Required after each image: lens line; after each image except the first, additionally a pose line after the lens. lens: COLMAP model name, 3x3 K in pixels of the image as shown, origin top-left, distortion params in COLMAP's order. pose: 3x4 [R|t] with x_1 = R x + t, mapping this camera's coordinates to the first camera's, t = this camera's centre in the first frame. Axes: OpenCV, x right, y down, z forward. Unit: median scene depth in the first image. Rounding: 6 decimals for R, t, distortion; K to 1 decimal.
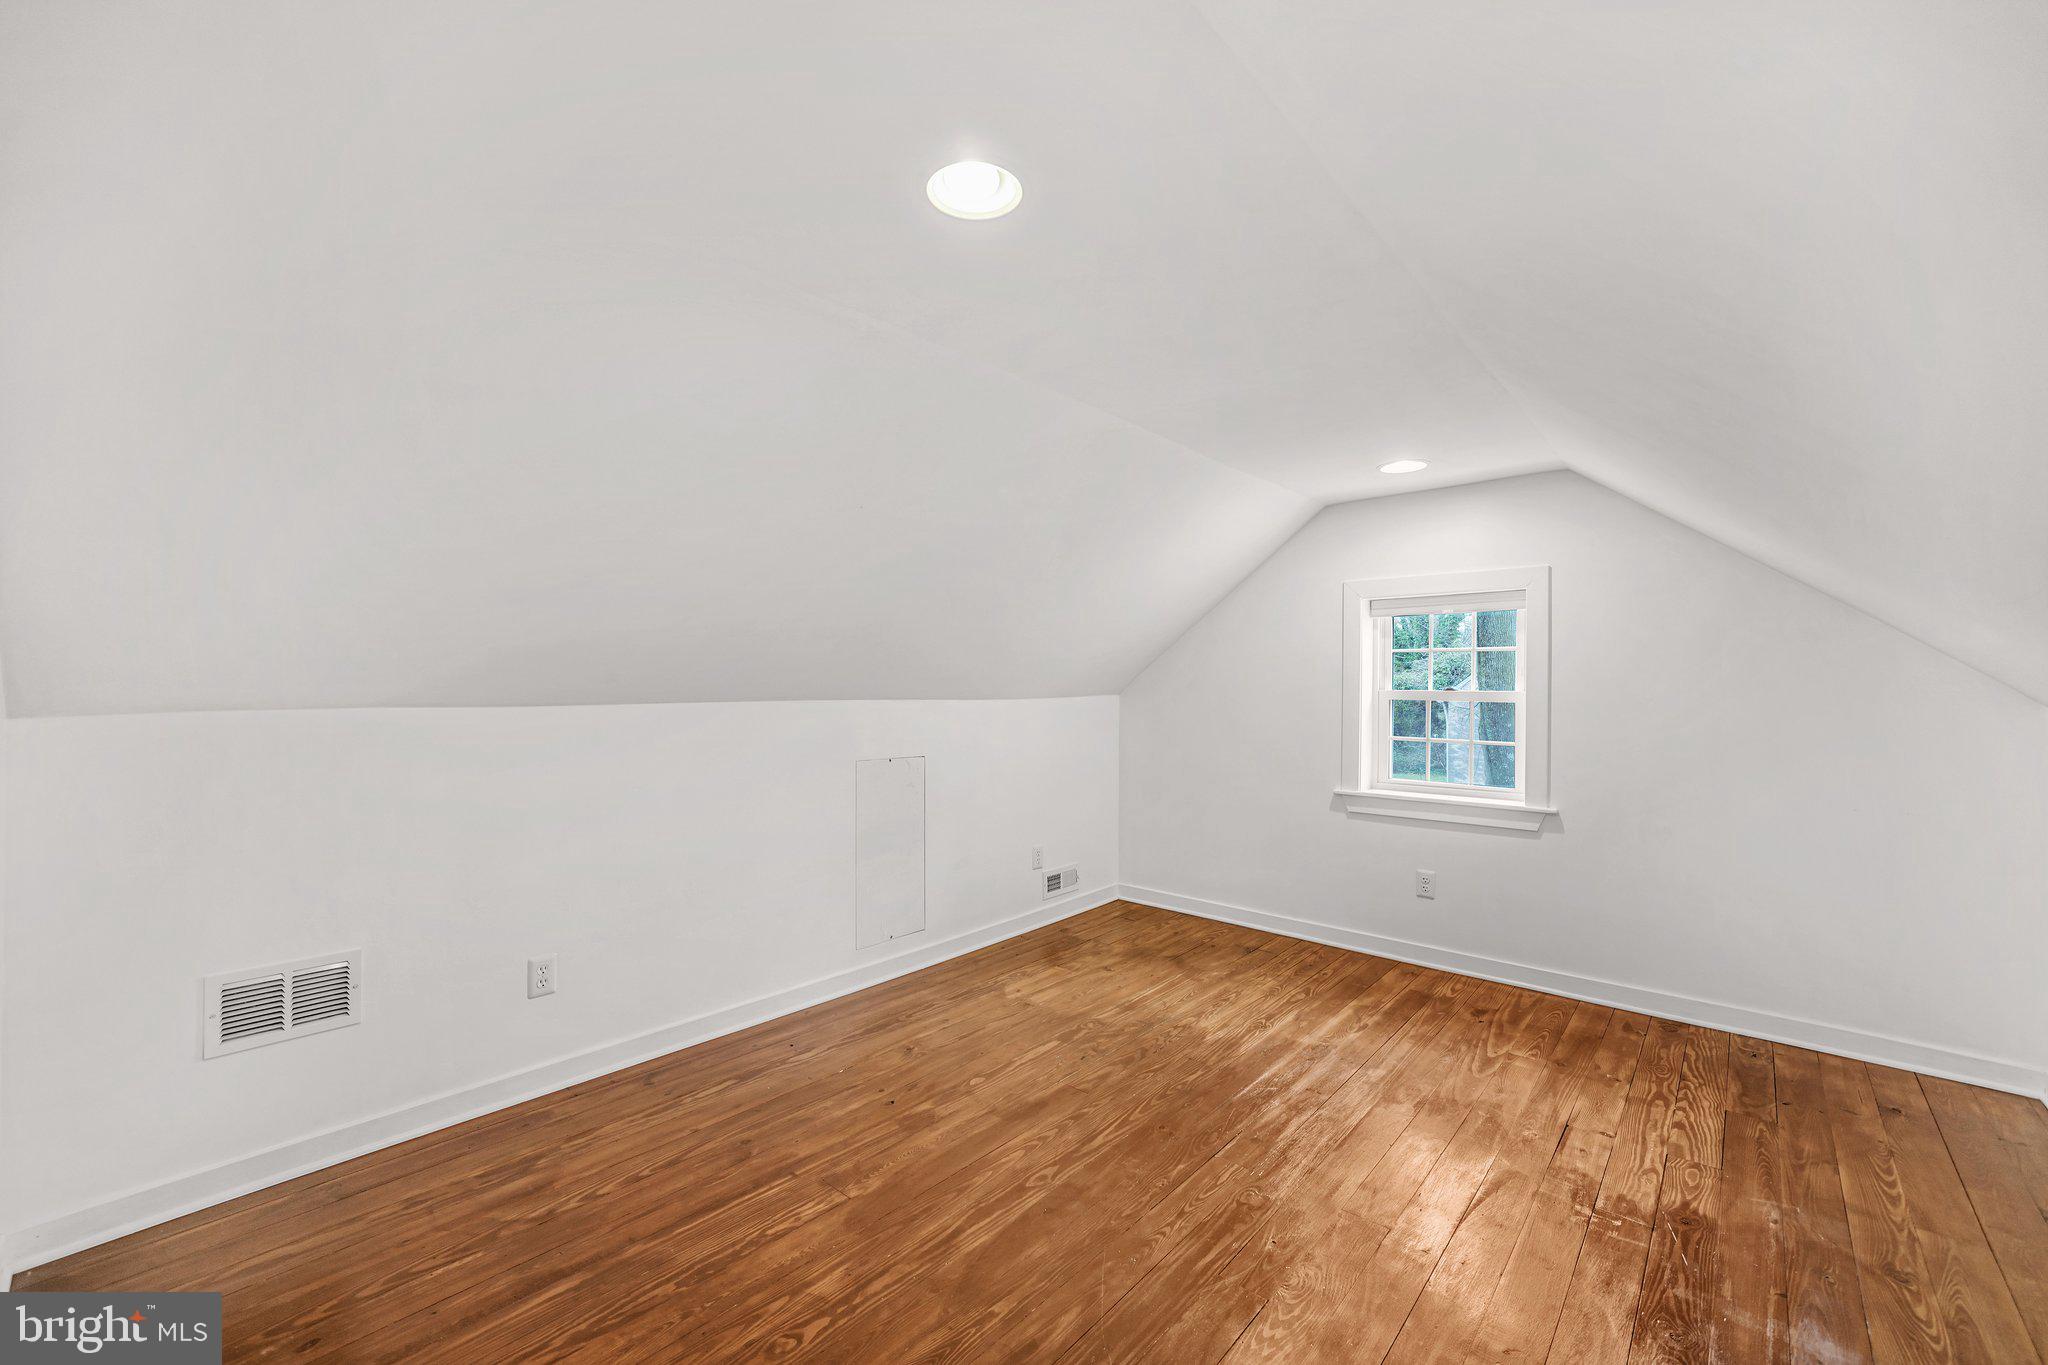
lens RADIAL K [[823.0, 0, 1018.4], [0, 823.0, 689.7], [0, 0, 1]] dist [0.003178, -0.000006]
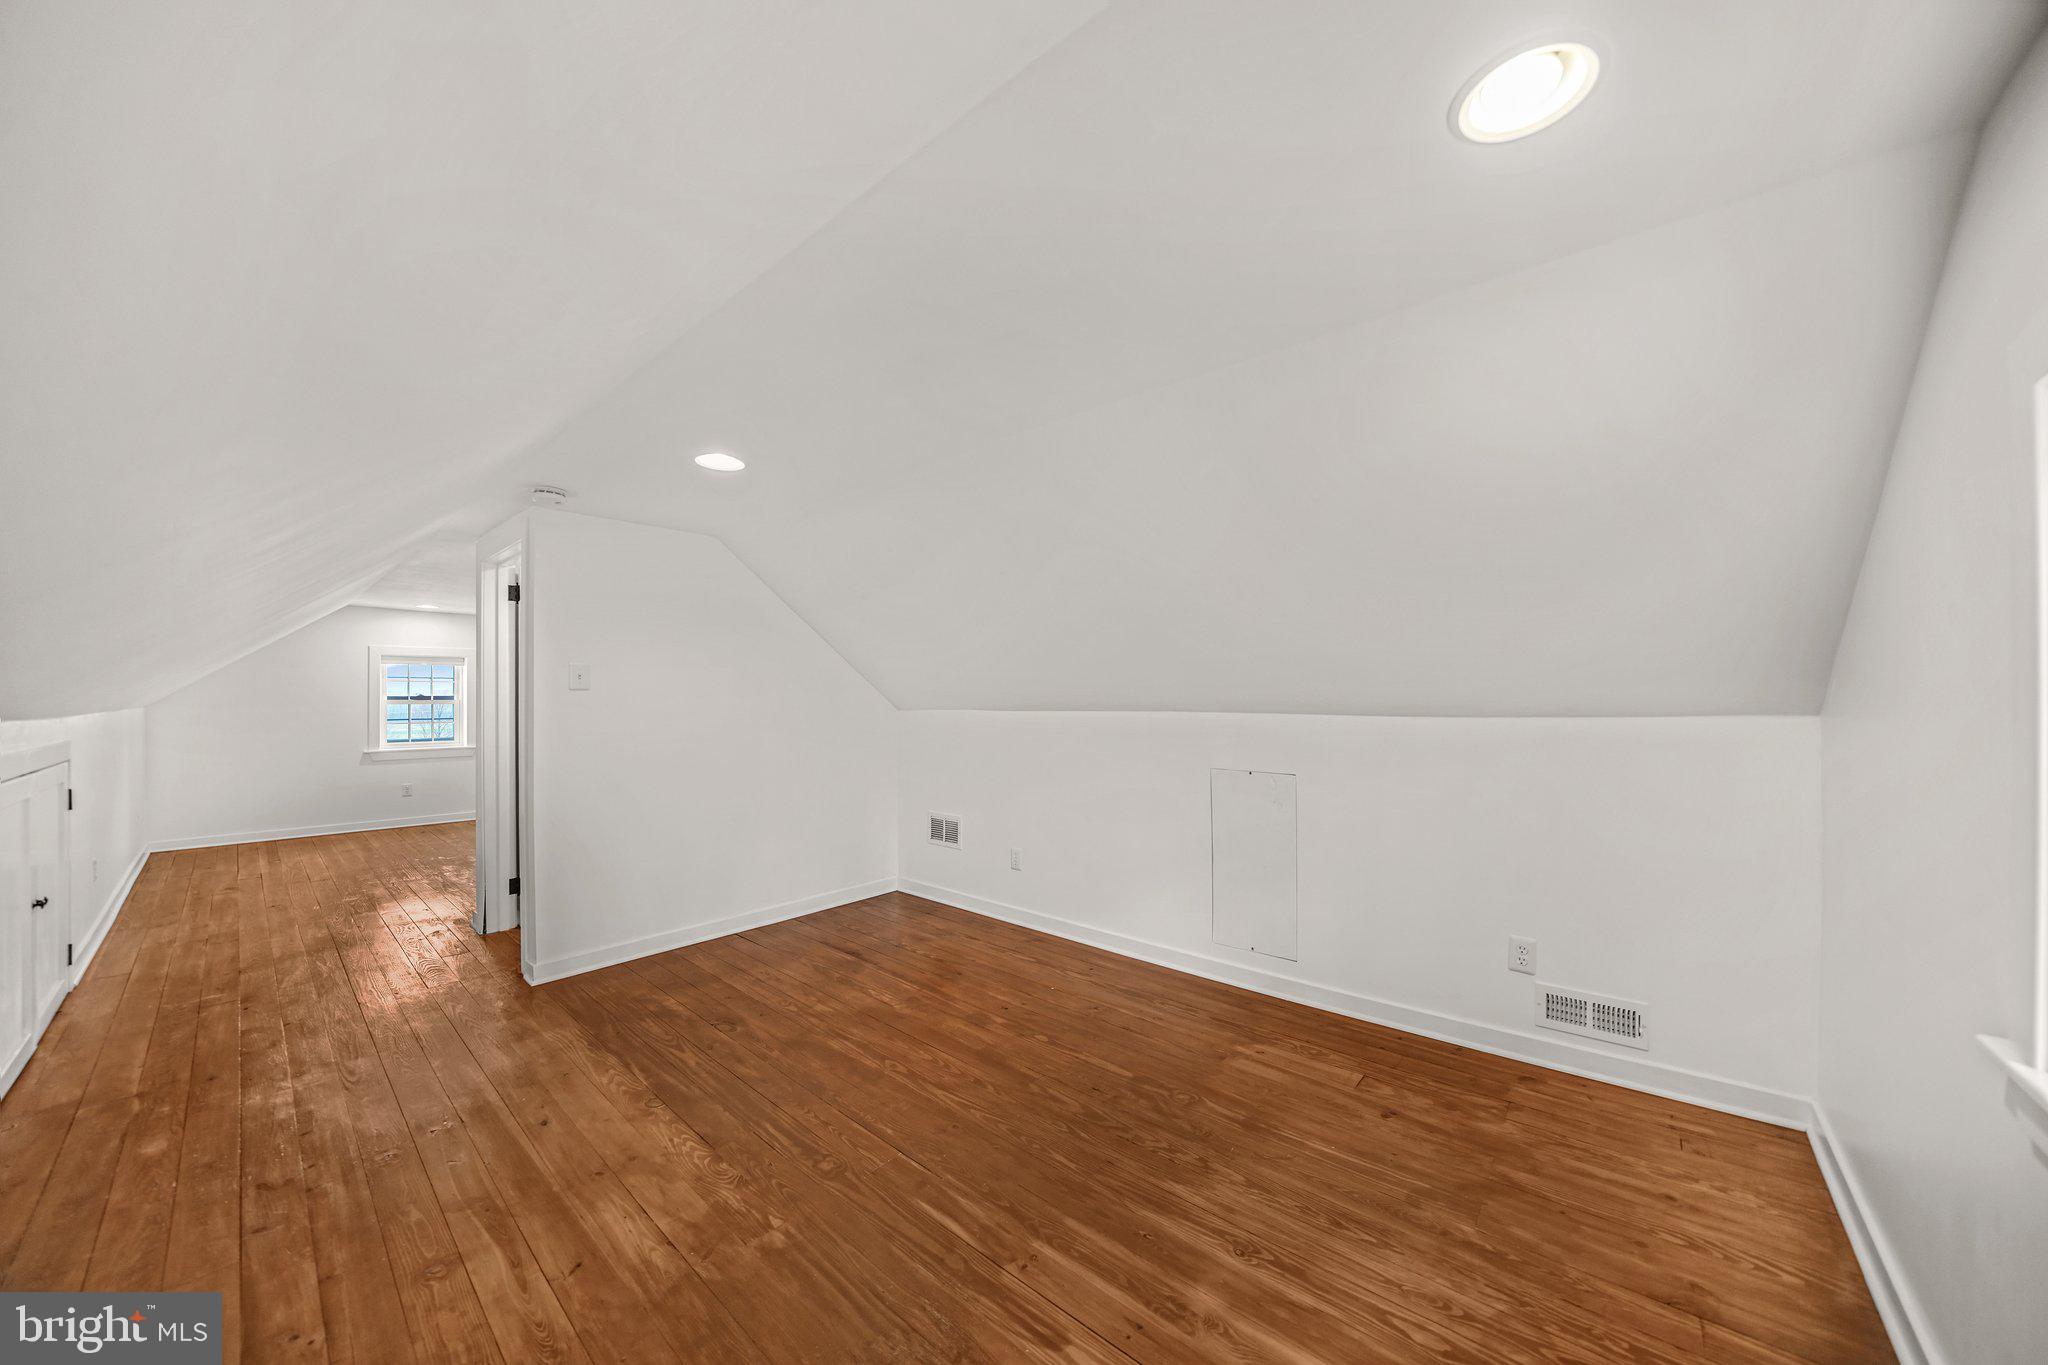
lens RADIAL K [[694.8, 0, 1006.9], [0, 694.8, 689.1], [0, 0, 1]] dist [-0.013856, -0.000021]
pose [[0.004187, -0.019854, -0.999794, 0.868862], [-0.000310, 0.999803, -0.019856, 0.004634], [0.999991, 0.000393, 0.004180, 0.883068]]
